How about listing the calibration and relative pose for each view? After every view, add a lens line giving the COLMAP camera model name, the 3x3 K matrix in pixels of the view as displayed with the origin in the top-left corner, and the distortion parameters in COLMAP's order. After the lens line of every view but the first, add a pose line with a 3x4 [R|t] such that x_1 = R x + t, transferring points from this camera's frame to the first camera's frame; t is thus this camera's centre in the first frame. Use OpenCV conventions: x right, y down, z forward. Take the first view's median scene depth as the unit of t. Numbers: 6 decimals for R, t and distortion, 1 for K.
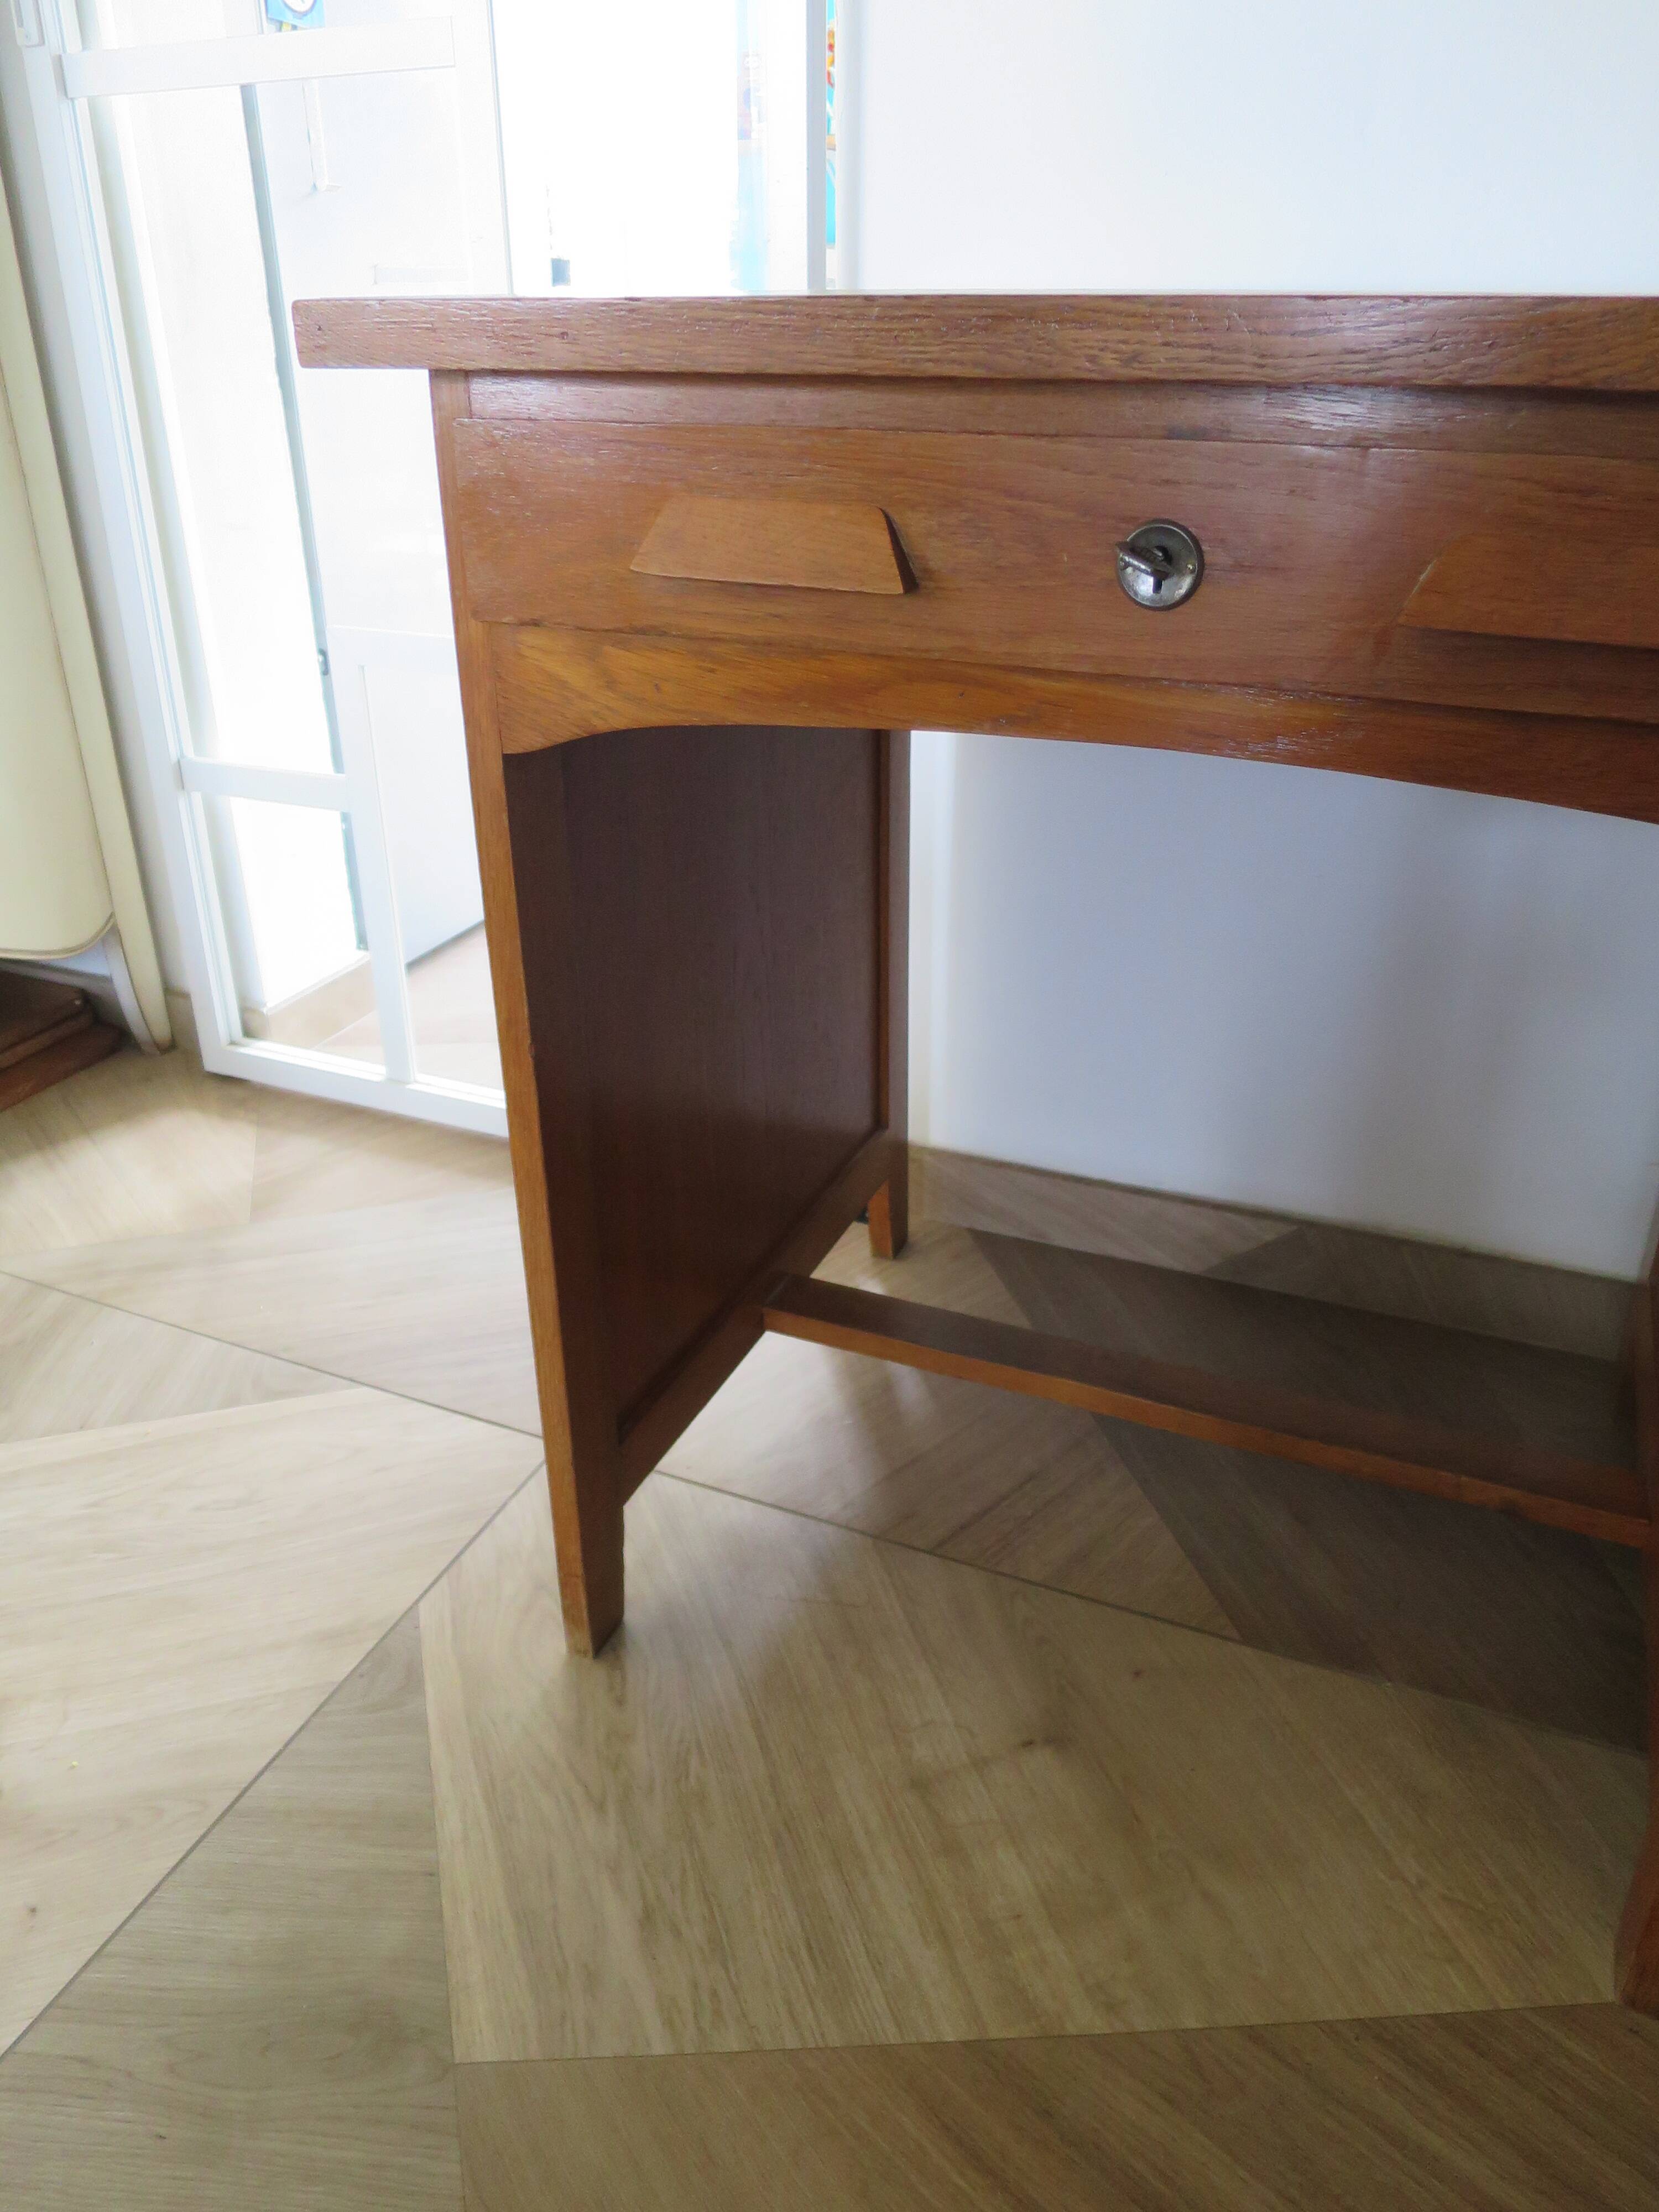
lens RADIAL K [[1597.7, 0, 833.1], [0, 1597.7, 1104.5], [0, 0, 1]] dist [-0.046434, 0.011592]
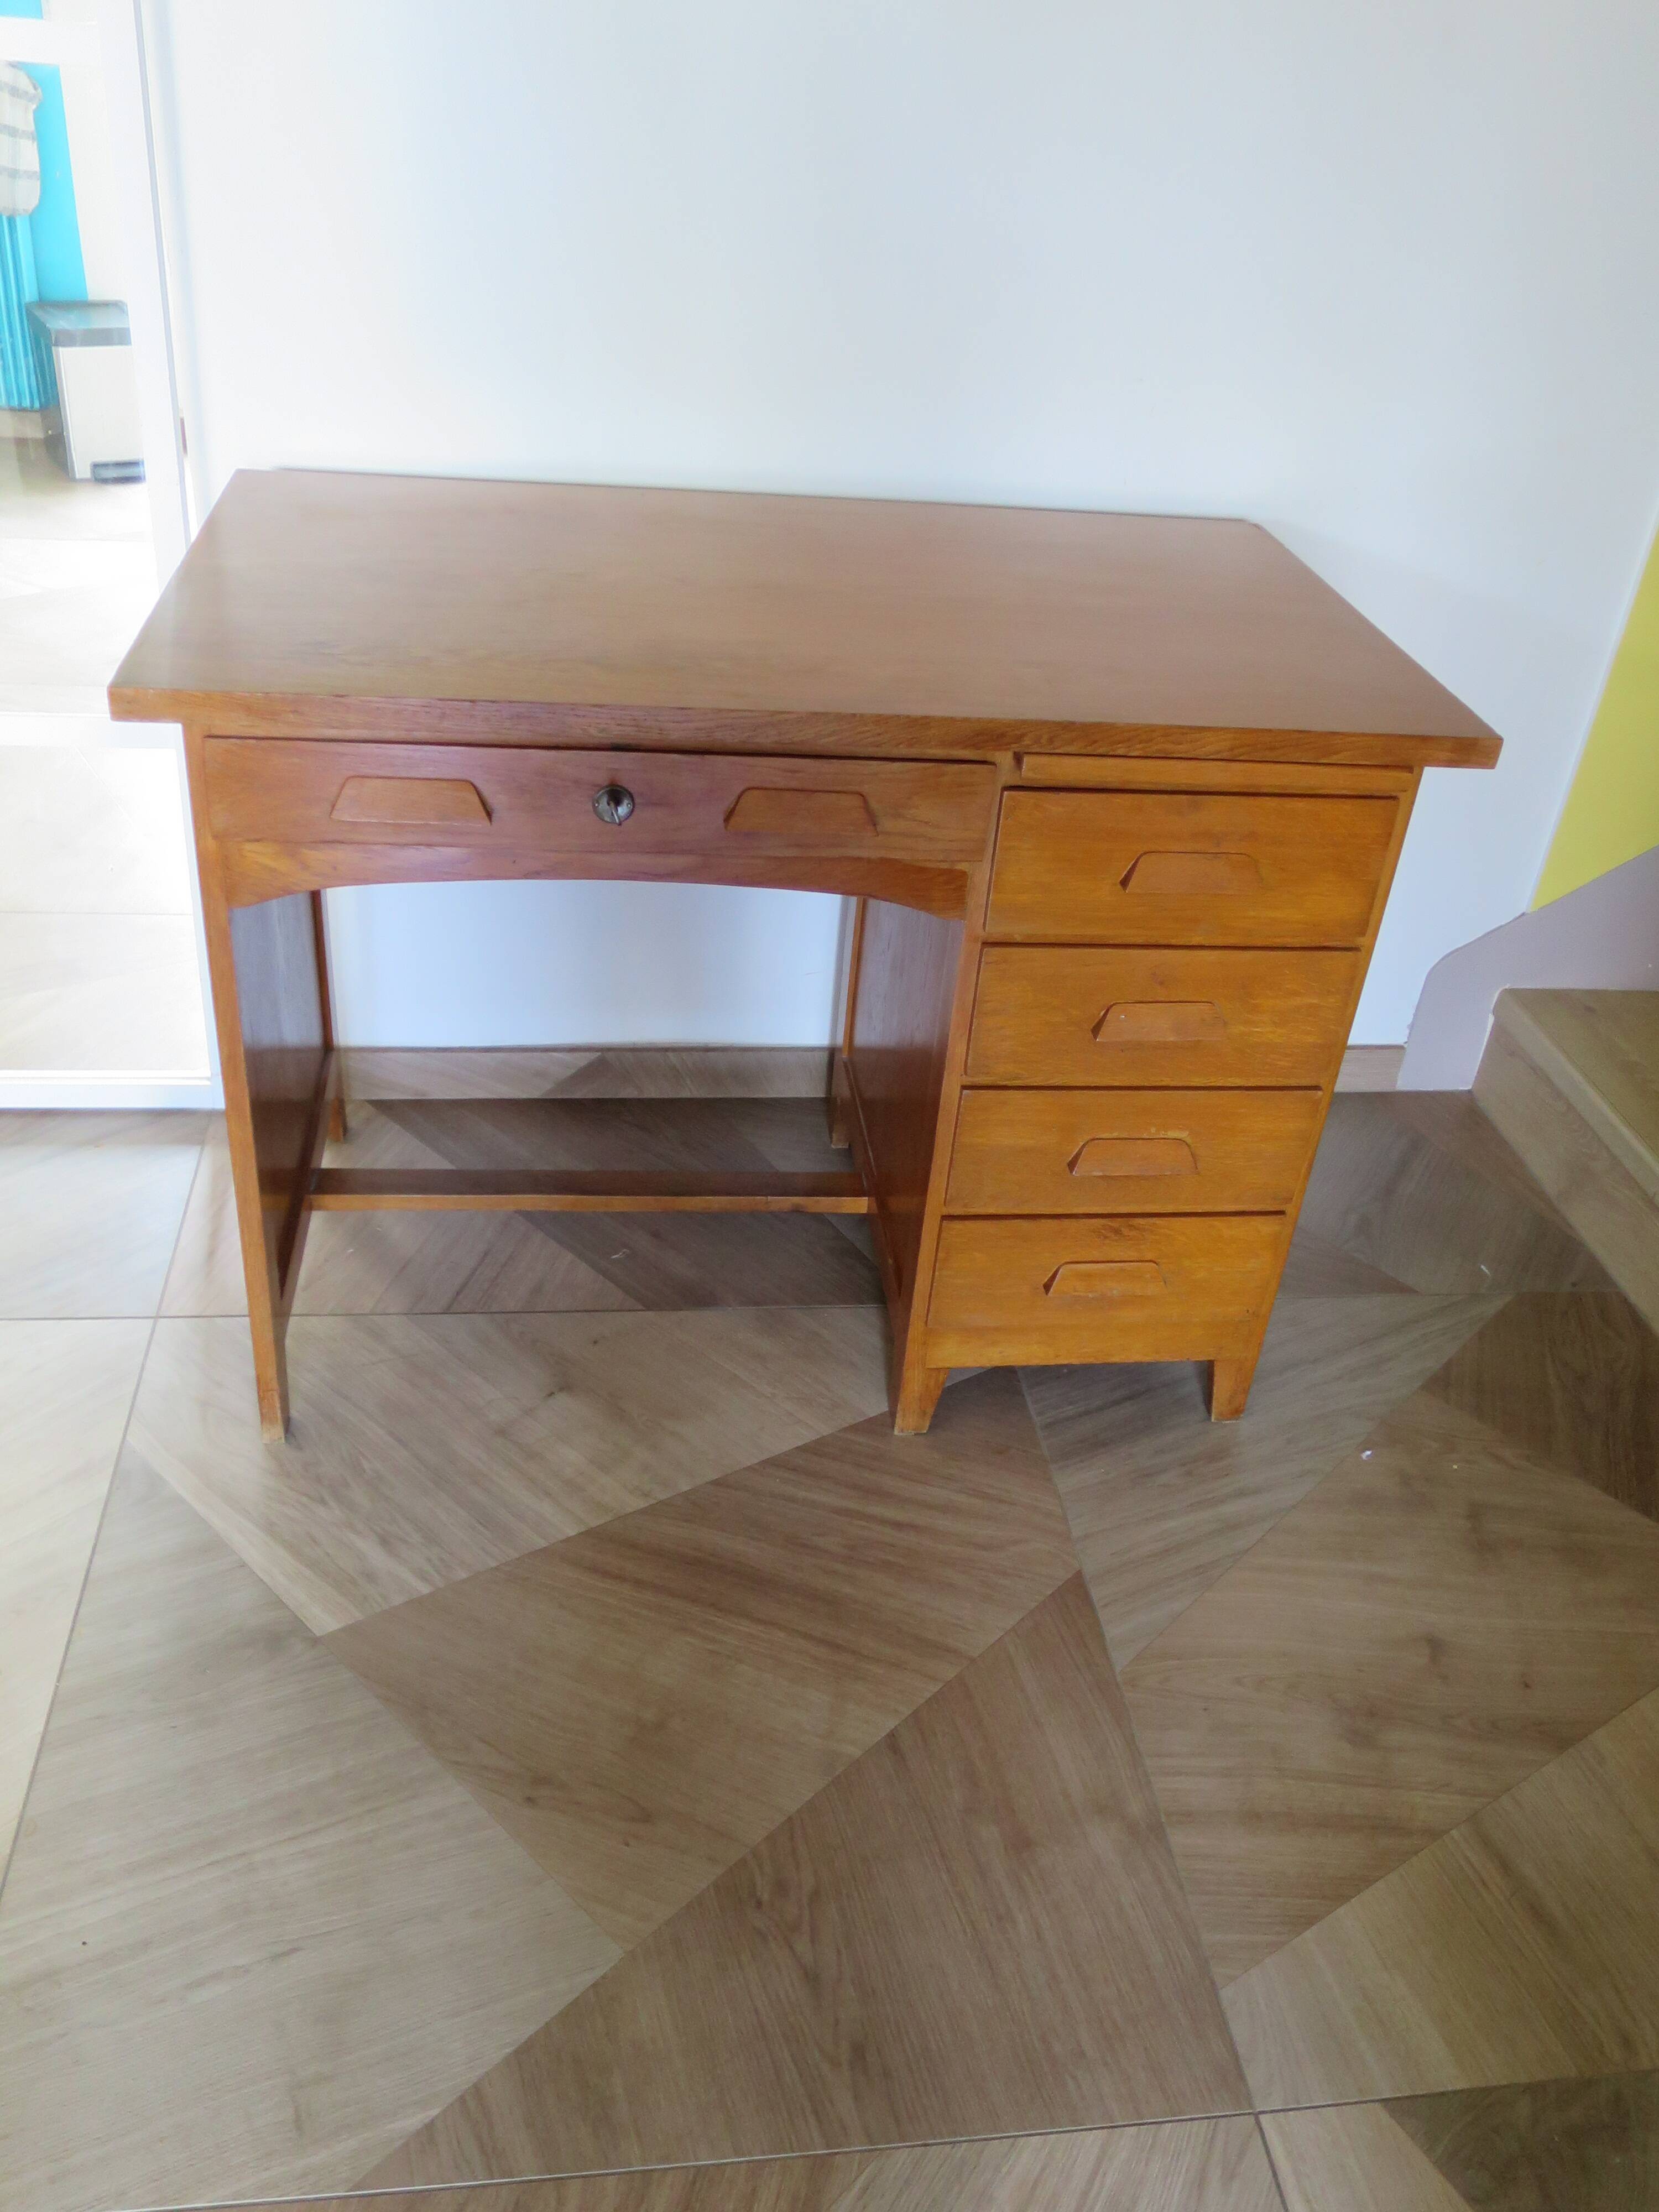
lens RADIAL K [[1798.3, 0, 840.7], [0, 1798.3, 1089.3], [0, 0, 1]] dist [-0.046731, 0.029807]
pose [[0.850099, -0.206937, 0.484261, -0.502672], [0.145629, 0.976076, 0.161458, -0.191370], [-0.506087, -0.066733, 0.859897, -0.833186]]
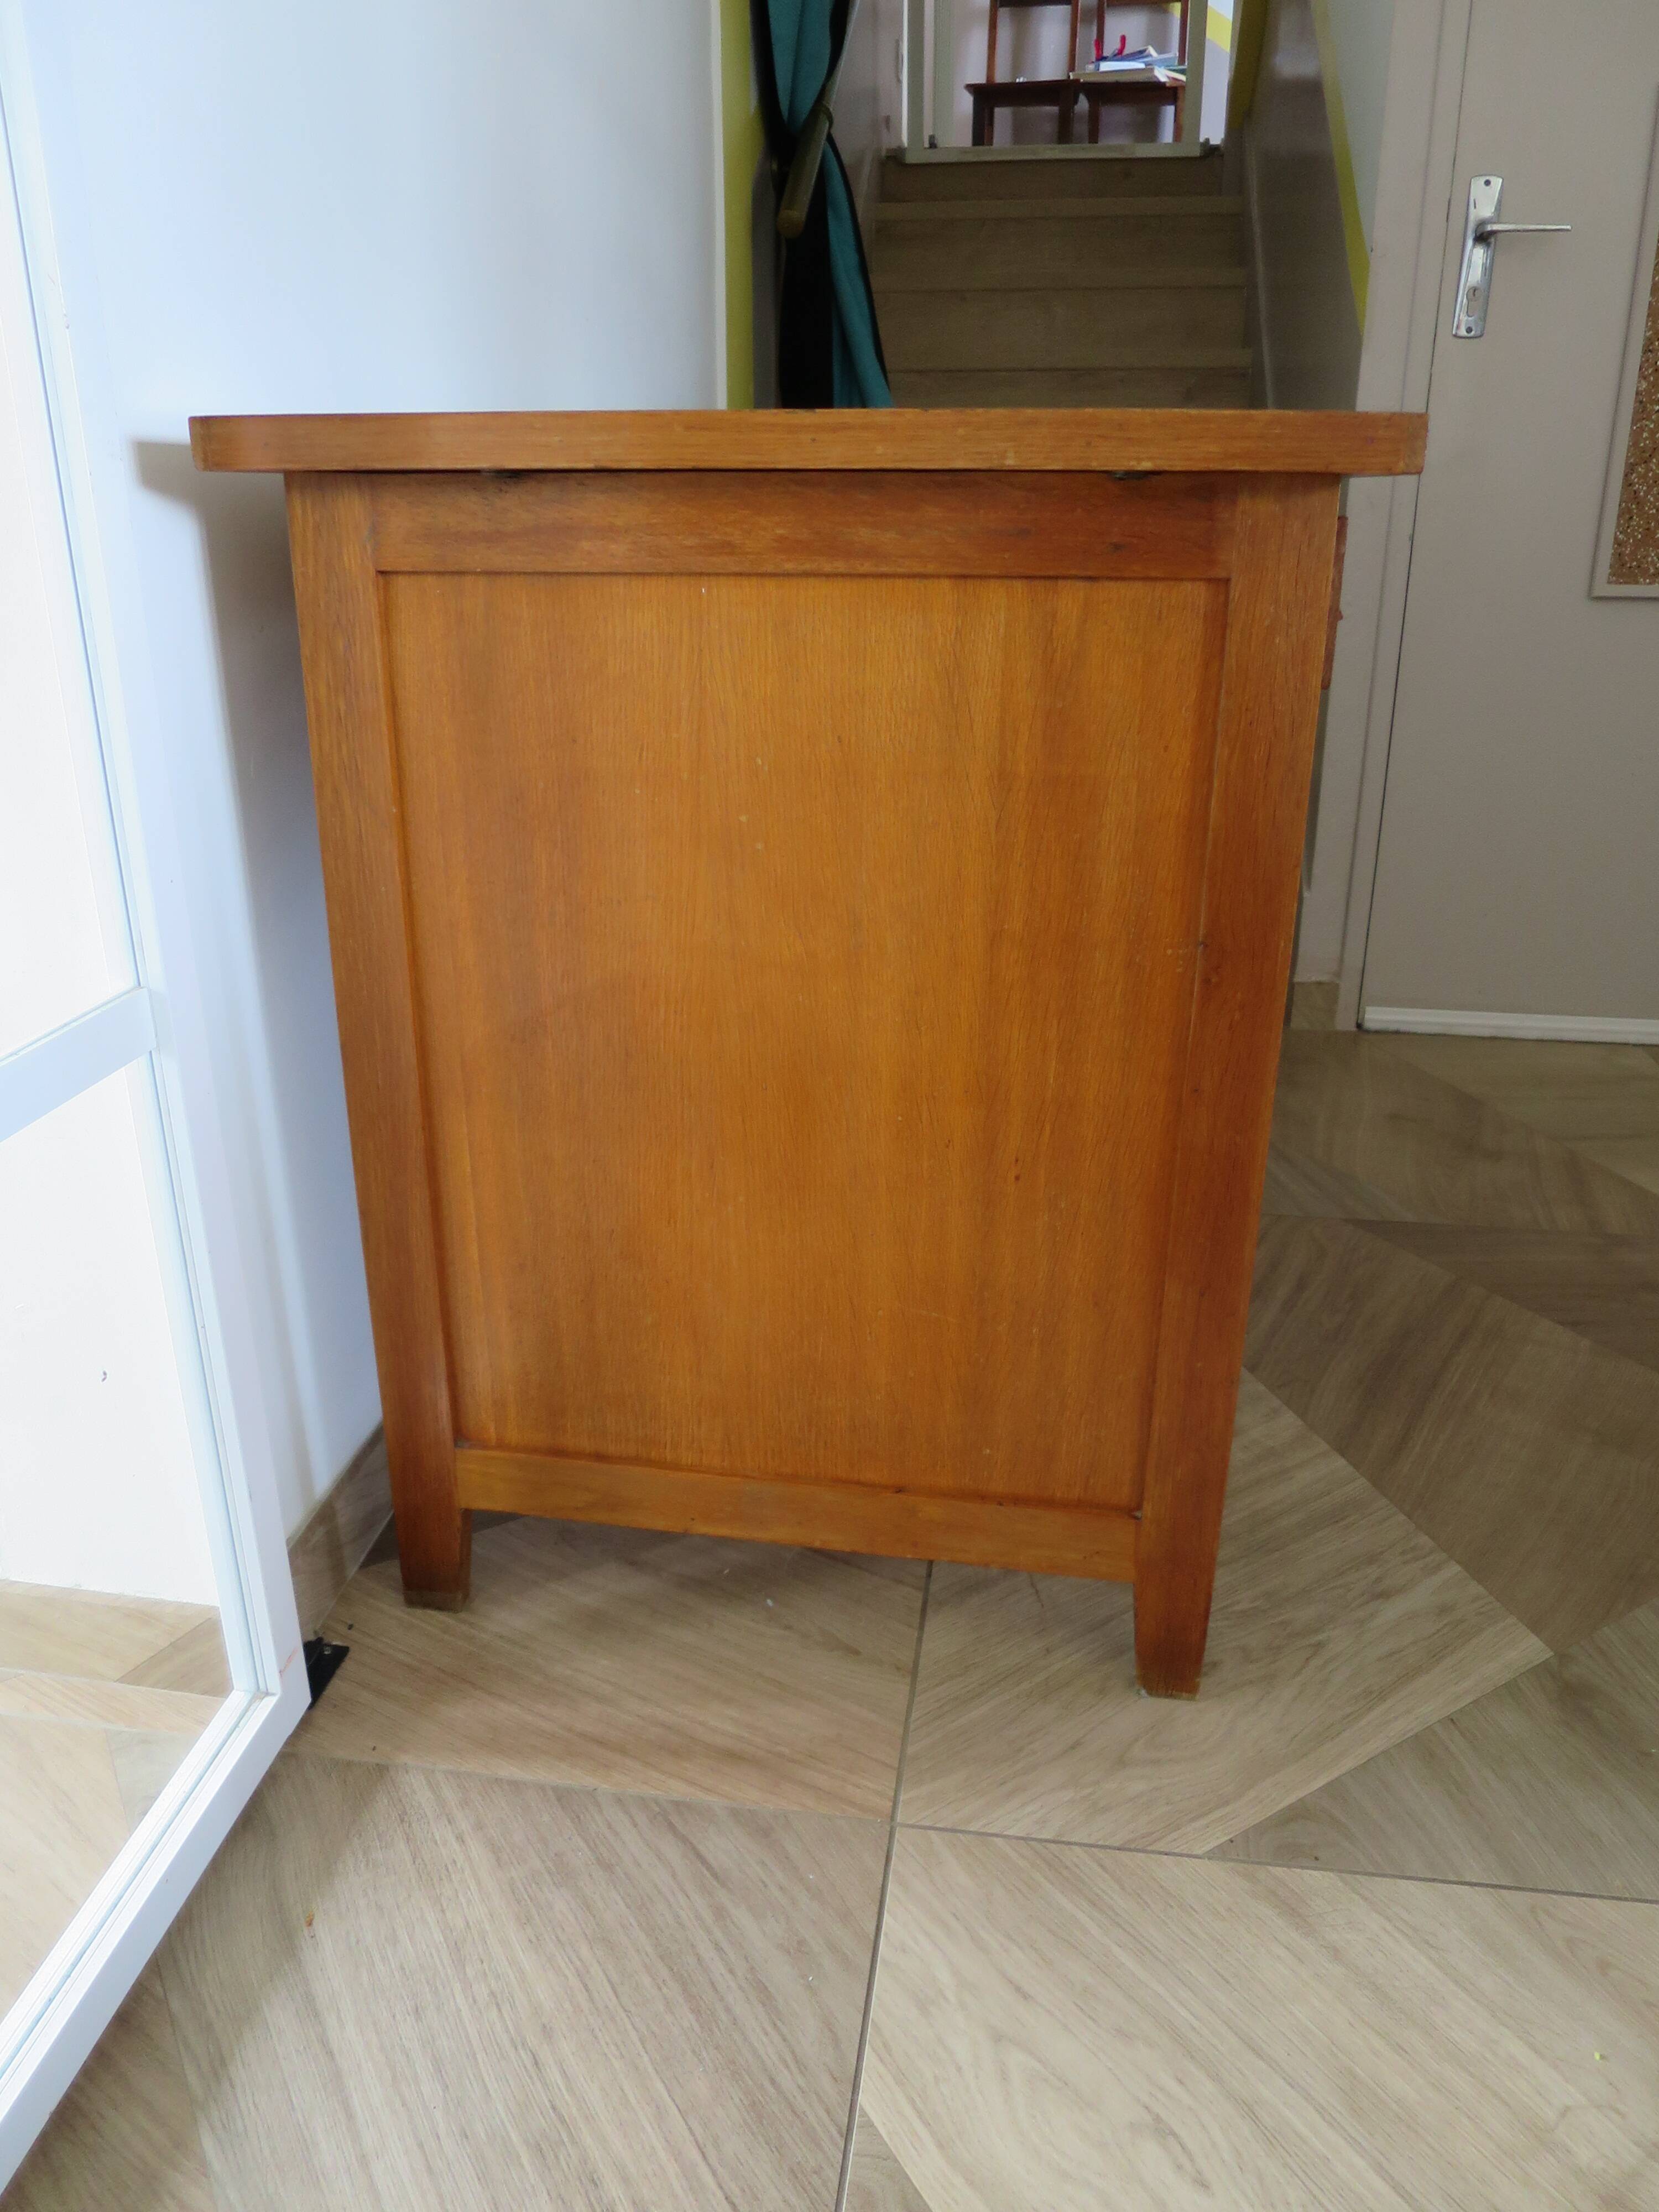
lens RADIAL K [[1597.7, 0, 832.9], [0, 1597.7, 1099.9], [0, 0, 1]] dist [-0.046434, 0.011592]
pose [[-0.265051, -0.341010, 0.901920, -0.998522], [0.436183, 0.791796, 0.427556, -0.559379], [-0.859937, 0.506726, -0.061123, 1.192476]]
